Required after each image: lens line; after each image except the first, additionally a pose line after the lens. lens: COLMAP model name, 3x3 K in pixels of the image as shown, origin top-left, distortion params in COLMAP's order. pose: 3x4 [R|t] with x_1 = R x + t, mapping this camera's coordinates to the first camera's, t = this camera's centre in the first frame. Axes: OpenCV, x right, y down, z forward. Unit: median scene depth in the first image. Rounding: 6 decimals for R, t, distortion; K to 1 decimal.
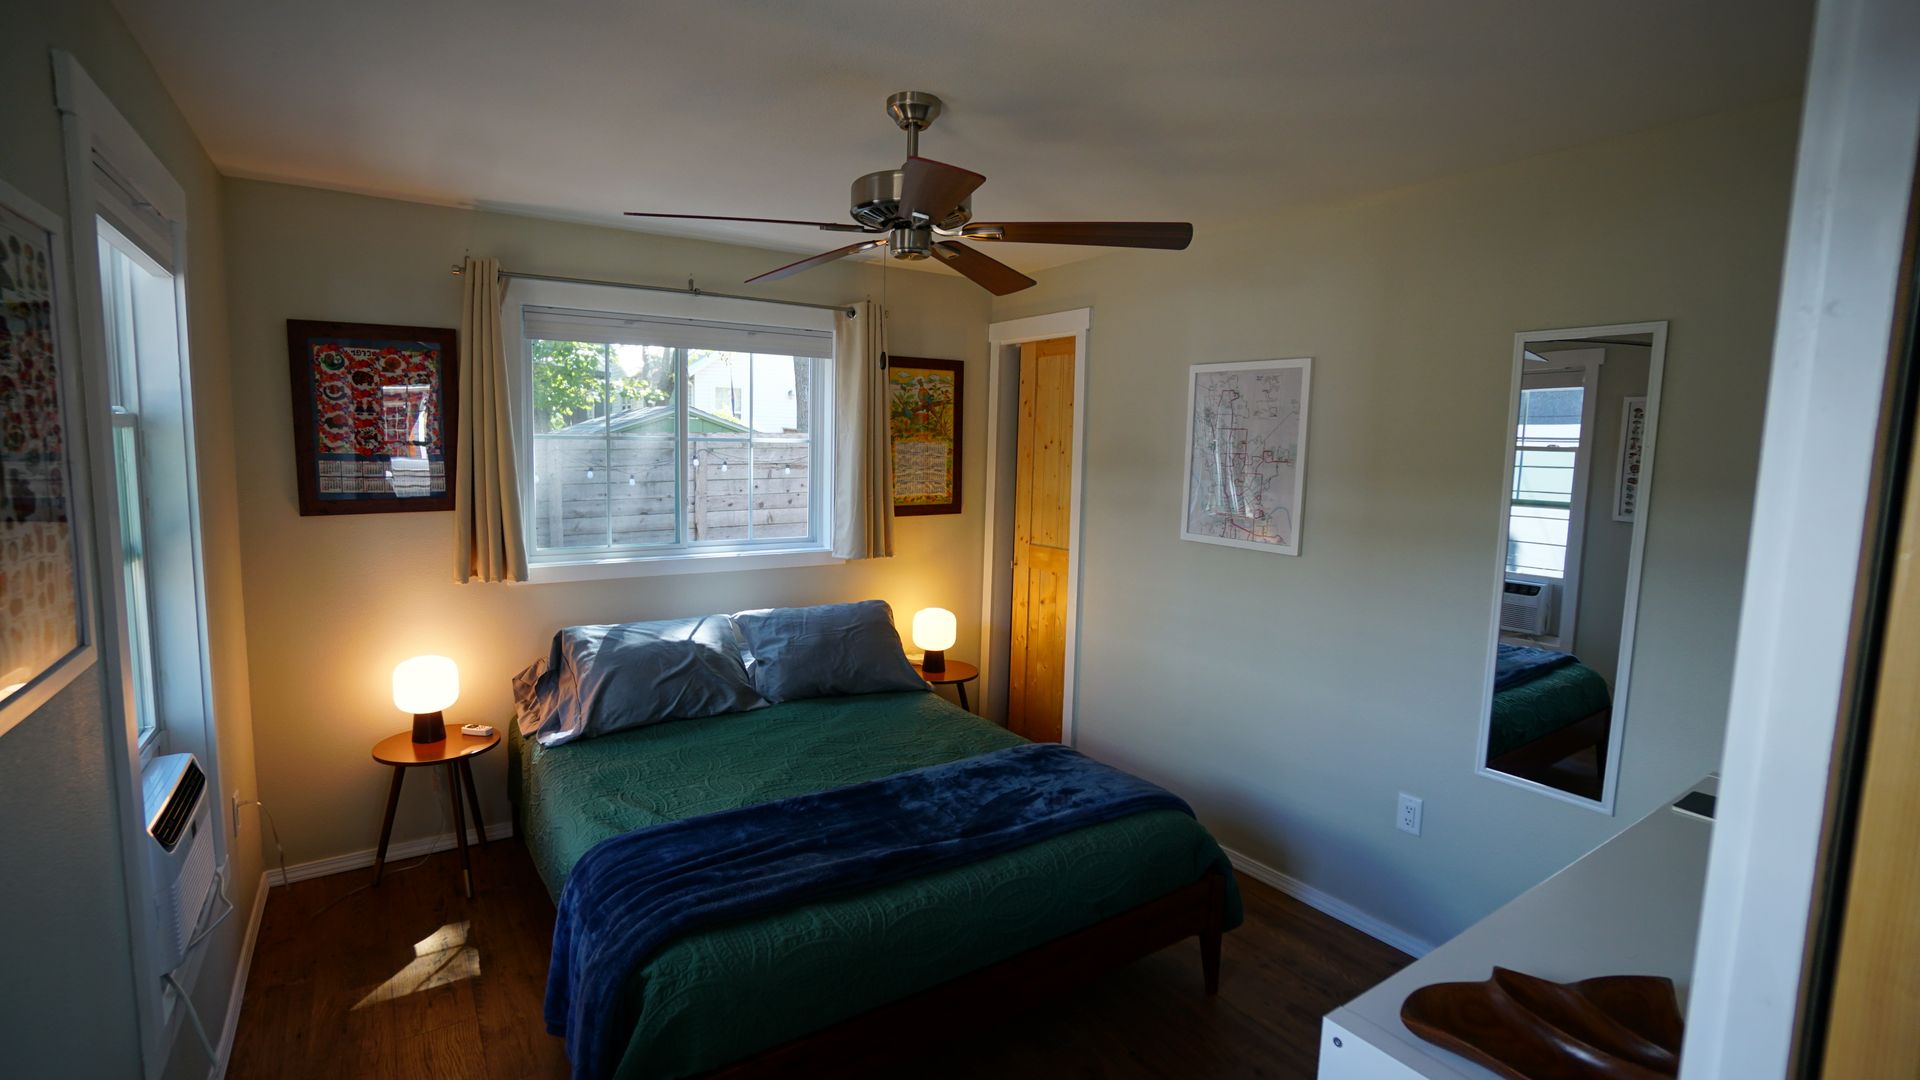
lens RADIAL K [[862.2, 0, 940.3], [0, 862.2, 524.9], [0, 0, 1]] dist [-0.049623, 0.014756]
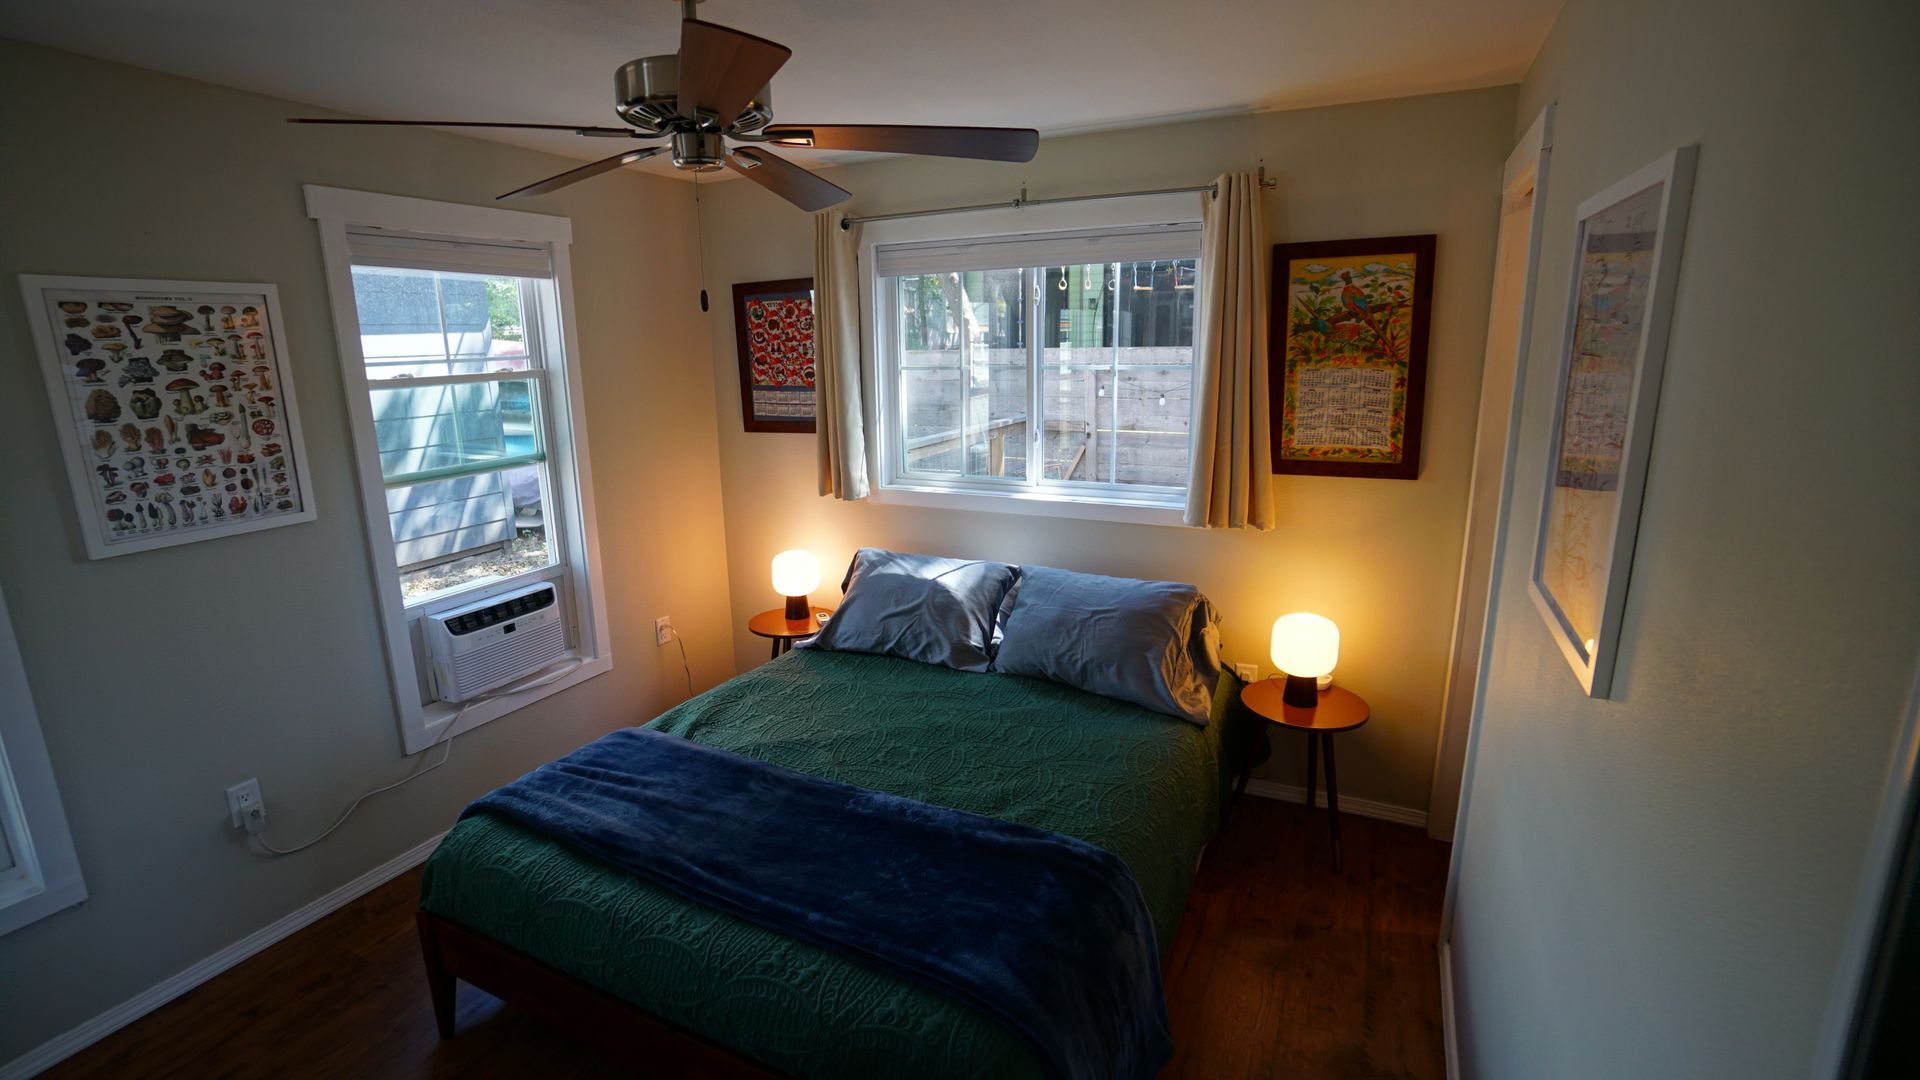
lens RADIAL K [[862.2, 0, 961.7], [0, 862.2, 525.5], [0, 0, 1]] dist [-0.049623, 0.014756]
pose [[0.503808, 0.149326, -0.850811, 0.538871], [-0.058458, 0.988581, 0.138890, -0.065795], [0.861835, -0.020237, 0.506785, 0.535356]]
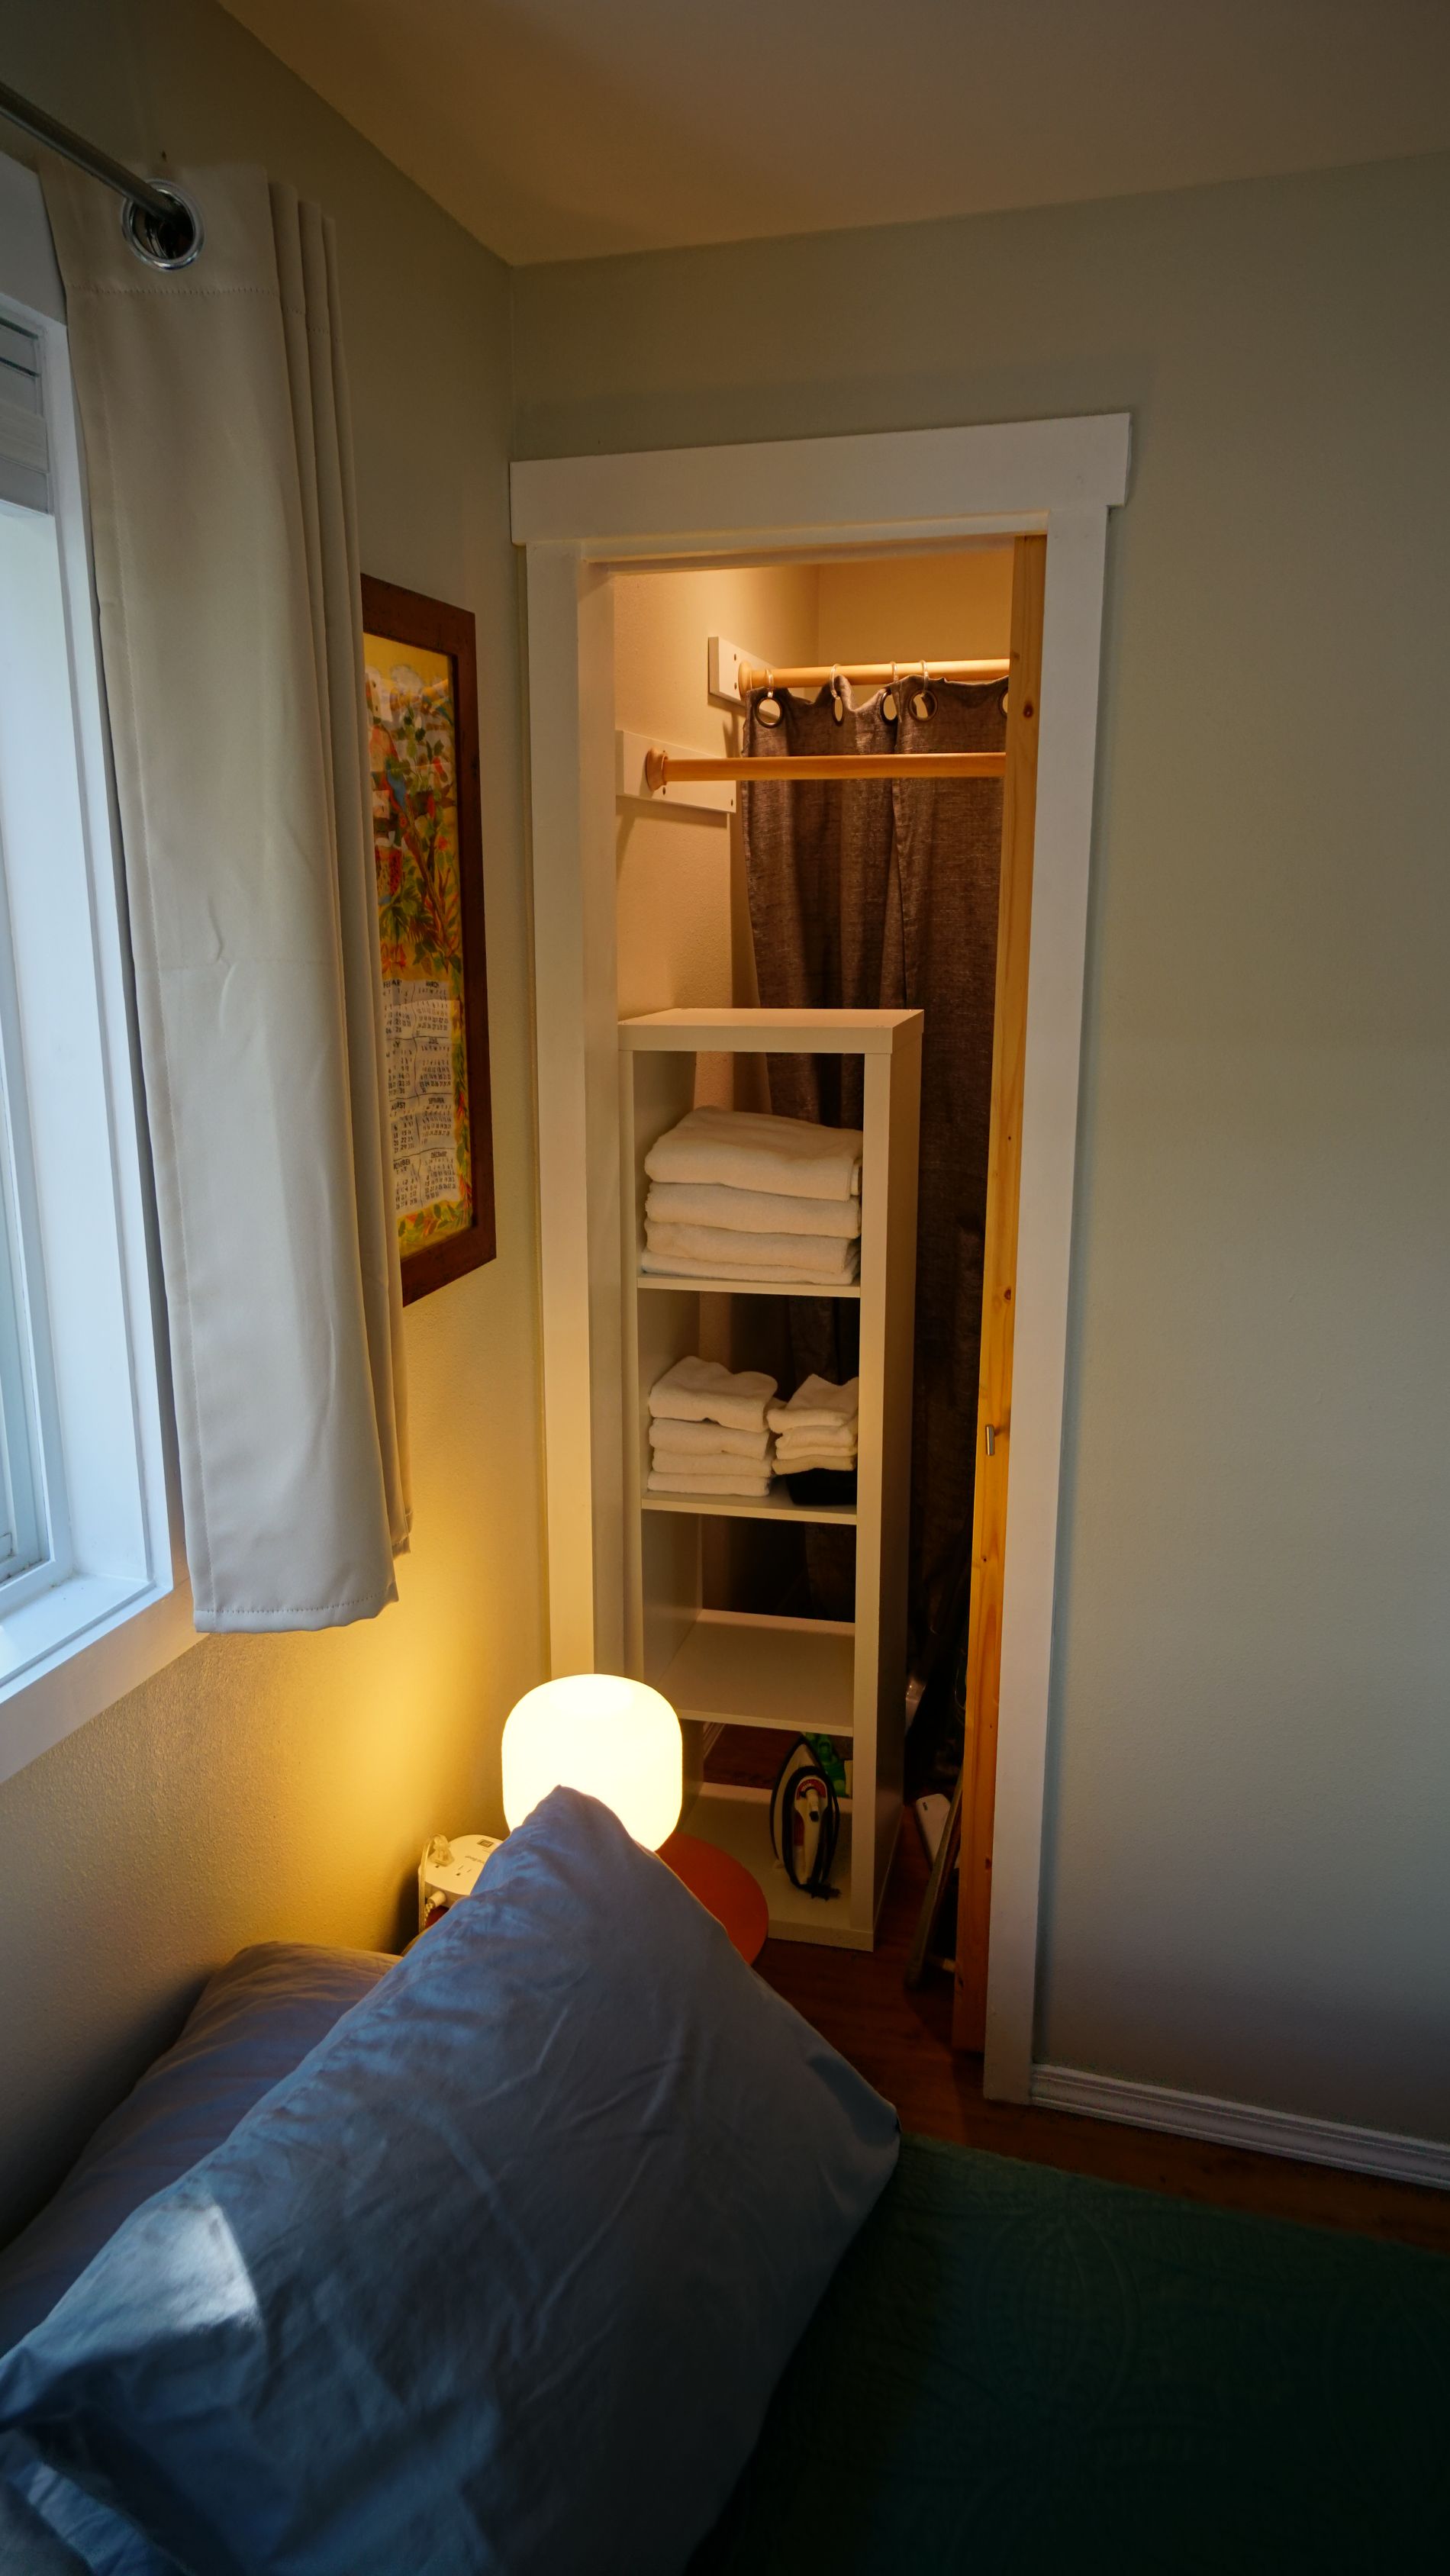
lens RADIAL K [[1619.2, 0, 741.4], [0, 1619.2, 1278.3], [0, 0, 1]] dist [0.009301, -0.006129]
pose [[0.731580, -0.180777, 0.657351, -0.320157], [0.090066, 0.981380, 0.169652, -0.110588], [-0.675780, -0.064909, 0.734240, 0.829869]]
